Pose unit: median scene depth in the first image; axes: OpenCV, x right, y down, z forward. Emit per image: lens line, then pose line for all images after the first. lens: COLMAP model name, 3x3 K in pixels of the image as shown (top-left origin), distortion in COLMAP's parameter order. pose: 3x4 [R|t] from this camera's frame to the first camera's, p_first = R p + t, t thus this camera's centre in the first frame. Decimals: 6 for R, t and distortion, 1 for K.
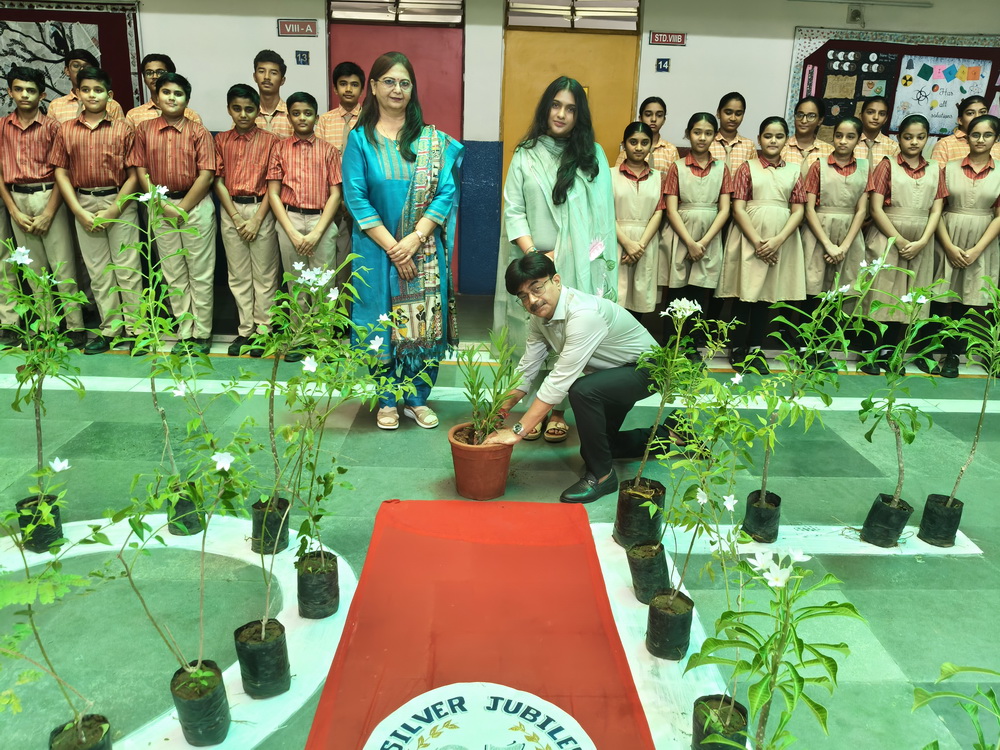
lens RADIAL K [[769.9, 0, 507.0], [0, 769.9, 371.2], [0, 0, 1]] dist [0.027202, -0.068127]
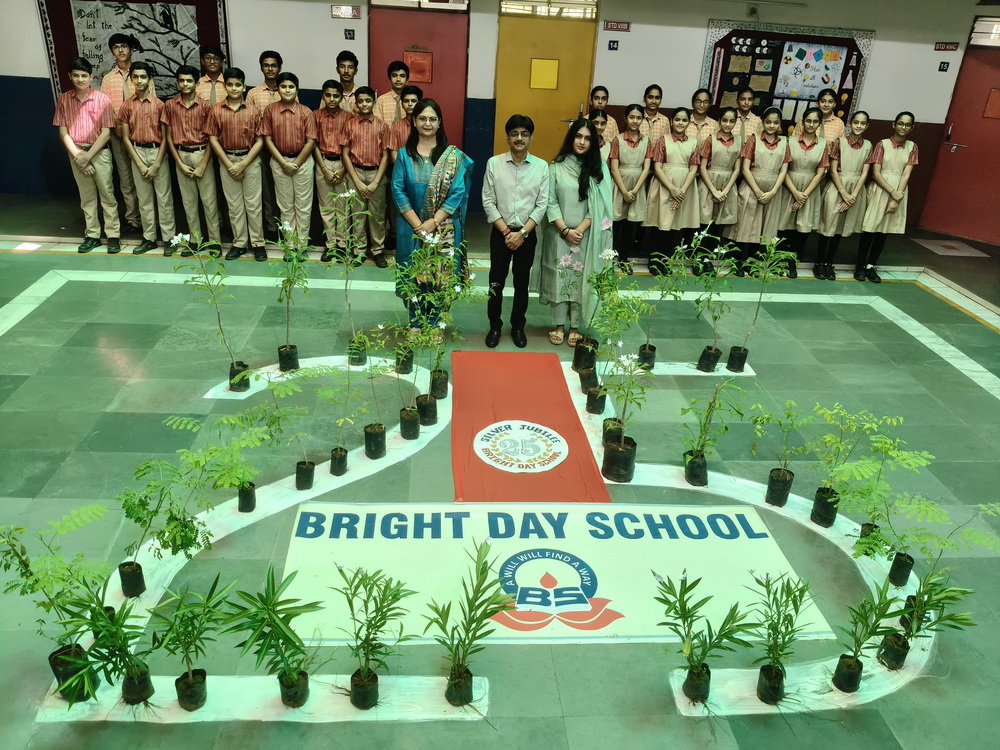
lens RADIAL K [[770.7, 0, 498.8], [0, 770.7, 373.0], [0, 0, 1]] dist [0.053851, -0.120684]
pose [[0.998705, 0.001075, 0.050867, -0.091007], [-0.009272, 0.986881, 0.161185, -0.052685], [-0.050027, -0.161448, 0.985612, -0.567883]]
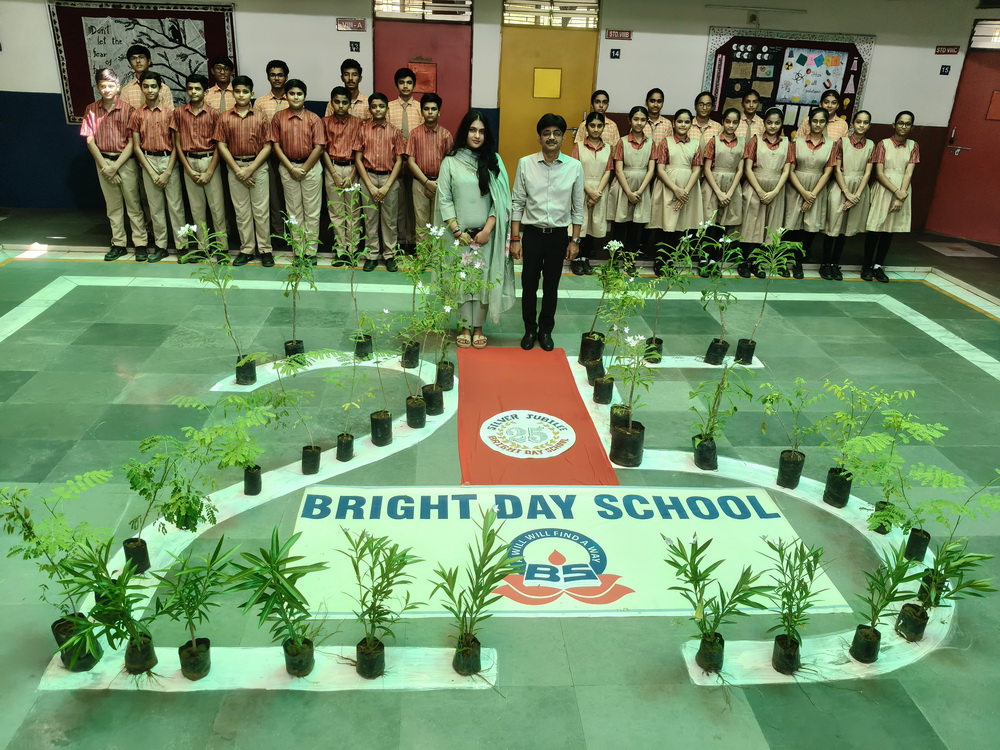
lens RADIAL K [[770.9, 0, 494.9], [0, 770.9, 373.7], [0, 0, 1]] dist [0.054106, -0.121073]
pose [[0.999292, -0.007449, 0.036878, -0.089727], [0.002787, 0.992166, 0.124899, 0.000033], [-0.037520, -0.124707, 0.991484, -0.571908]]
